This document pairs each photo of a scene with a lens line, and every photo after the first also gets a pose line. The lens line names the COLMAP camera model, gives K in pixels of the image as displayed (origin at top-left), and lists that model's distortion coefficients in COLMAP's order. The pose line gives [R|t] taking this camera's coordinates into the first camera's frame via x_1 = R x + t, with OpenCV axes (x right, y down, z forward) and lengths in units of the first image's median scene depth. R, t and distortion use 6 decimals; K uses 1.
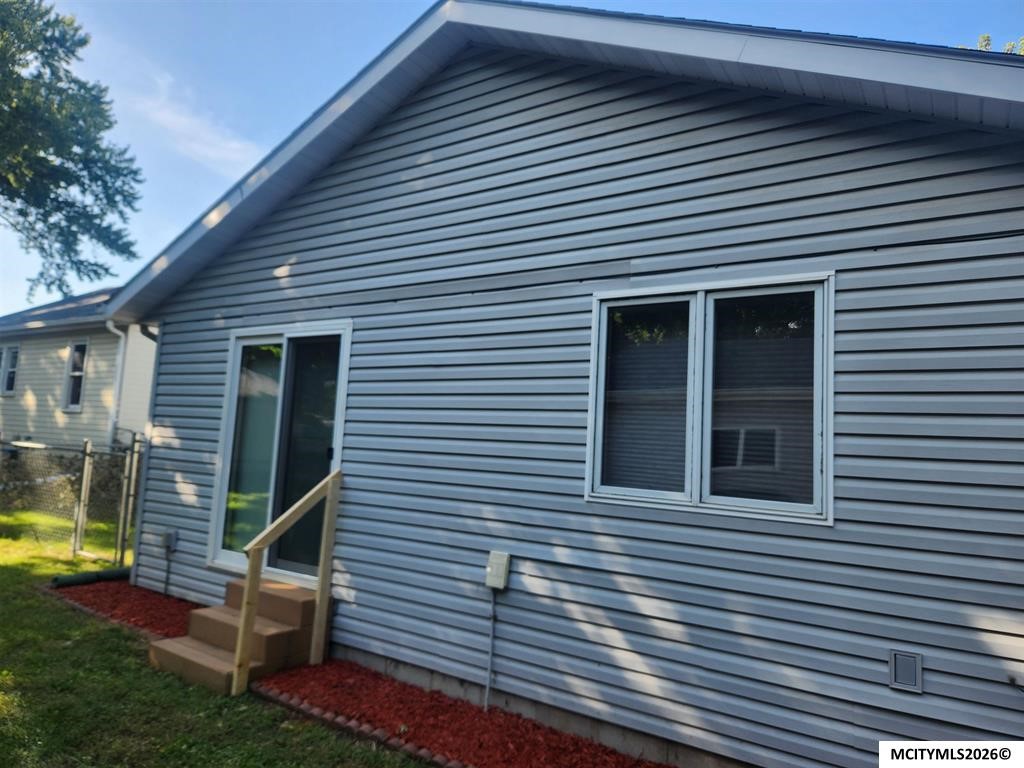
lens RADIAL K [[688.7, 0, 511.8], [0, 688.7, 382.1], [0, 0, 1]] dist [0.059511, -0.048436]
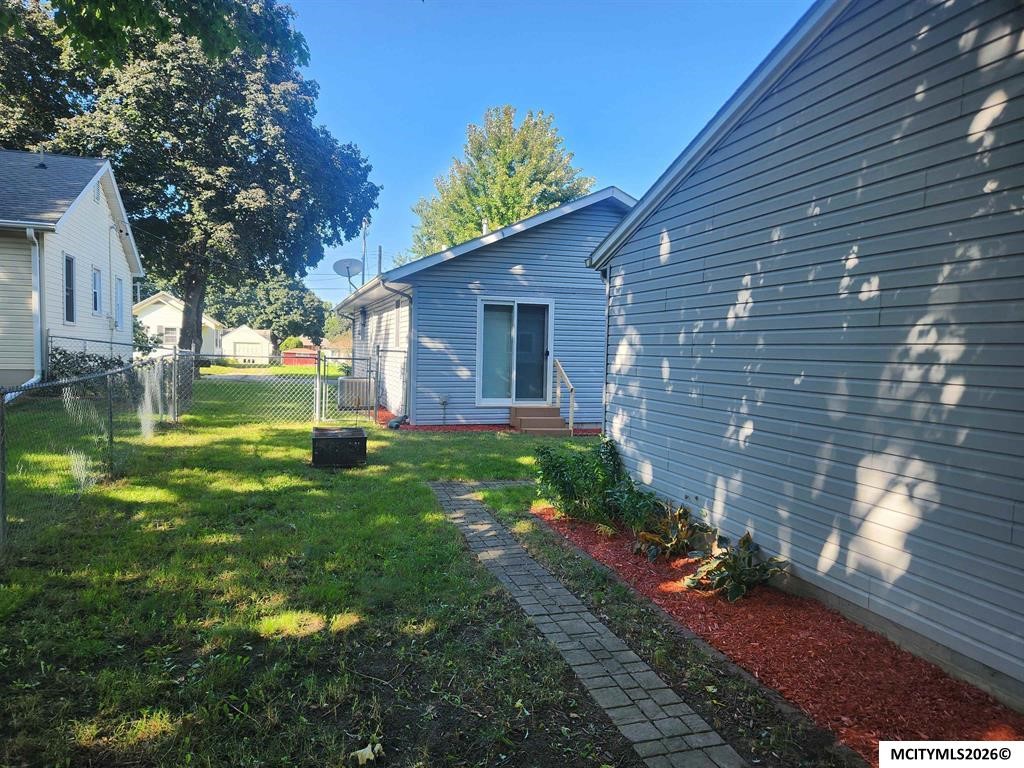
lens RADIAL K [[688.7, 0, 510.3], [0, 688.7, 388.7], [0, 0, 1]] dist [0.059511, -0.048436]
pose [[0.614362, -0.087935, 0.784109, -2.266338], [-0.066357, 0.984491, 0.162399, -0.162560], [-0.786229, -0.151803, 0.598999, -0.397251]]
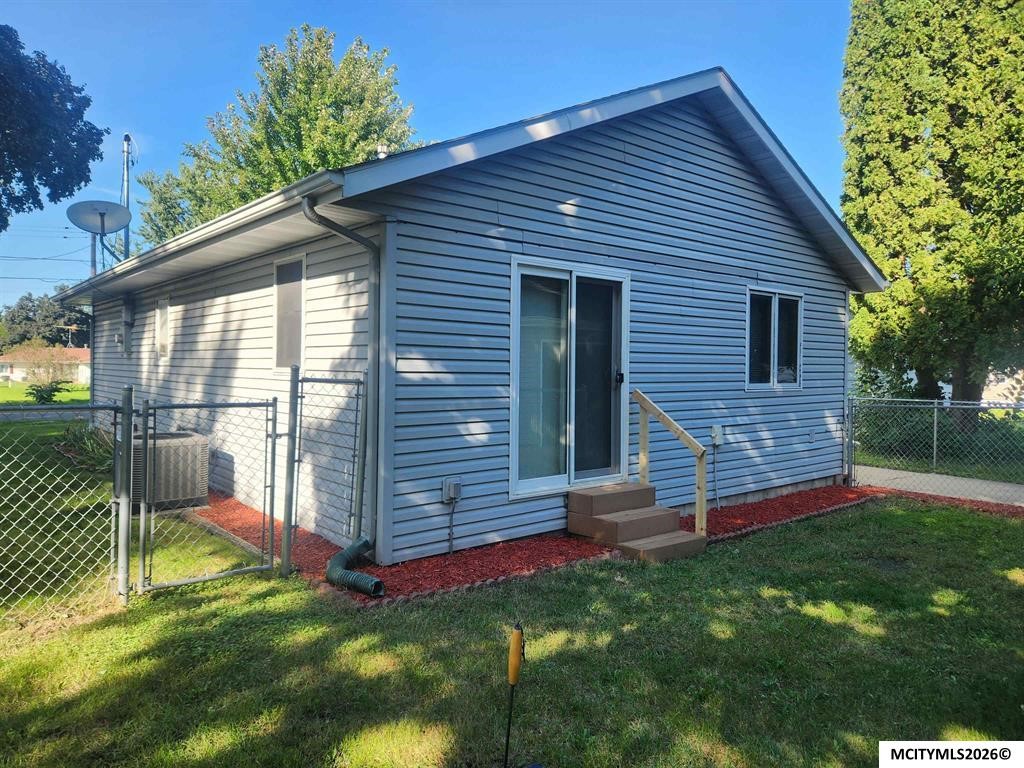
lens RADIAL K [[688.7, 0, 510.4], [0, 688.7, 374.9], [0, 0, 1]] dist [0.059511, -0.048436]
pose [[0.270598, -0.065549, 0.960458, -1.495950], [-0.090596, 0.991518, 0.093193, -0.000988], [-0.958420, -0.112232, 0.262364, 0.848793]]
